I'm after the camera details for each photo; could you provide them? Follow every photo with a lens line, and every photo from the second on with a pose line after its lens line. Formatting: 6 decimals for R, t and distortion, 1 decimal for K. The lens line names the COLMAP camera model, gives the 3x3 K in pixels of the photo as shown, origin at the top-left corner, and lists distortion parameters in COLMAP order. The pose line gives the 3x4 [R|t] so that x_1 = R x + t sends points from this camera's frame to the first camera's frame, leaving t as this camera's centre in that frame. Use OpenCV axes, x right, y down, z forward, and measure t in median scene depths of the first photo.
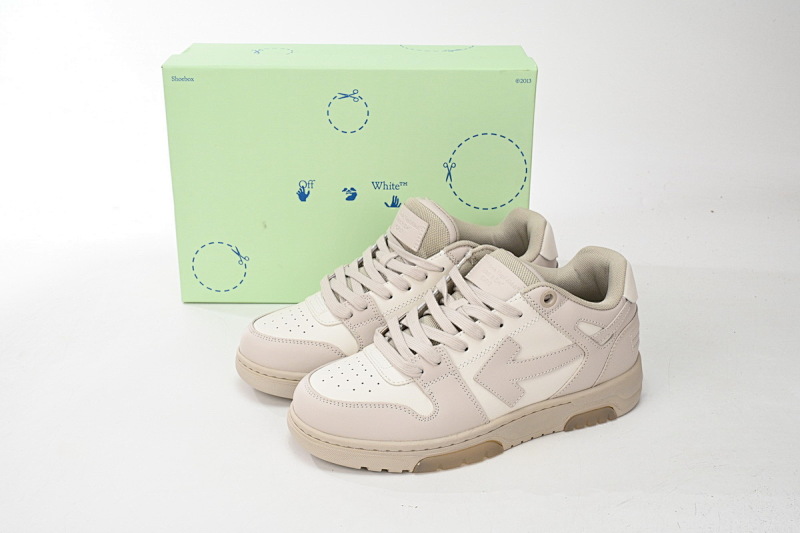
lens RADIAL K [[961.9, 0, 401.3], [0, 961.9, 266.2], [0, 0, 1]] dist [-0.012293, 0.000000]
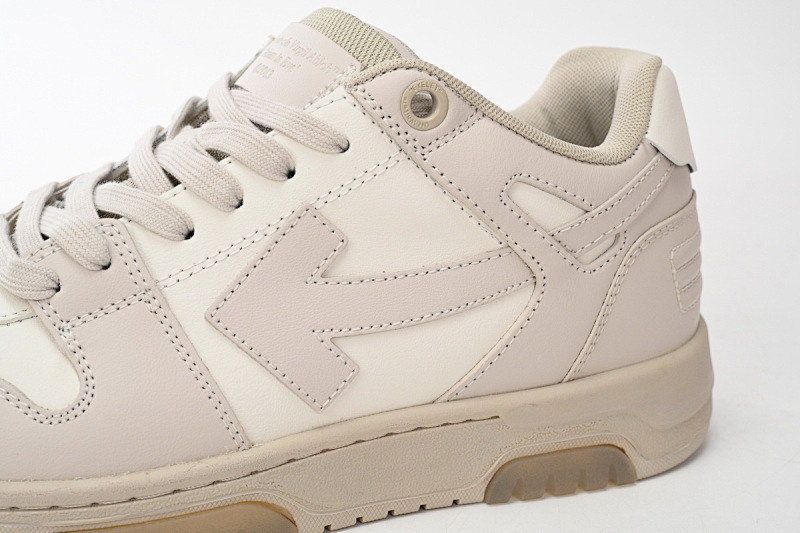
lens RADIAL K [[1403.0, 0, 398.6], [0, 1403.0, 265.7], [0, 0, 1]] dist [-0.012585, 0.000000]
pose [[0.997850, 0.027852, -0.059325, 0.175368], [-0.035586, 0.990398, -0.133587, 0.163519], [0.055035, 0.135411, 0.989260, 0.481398]]
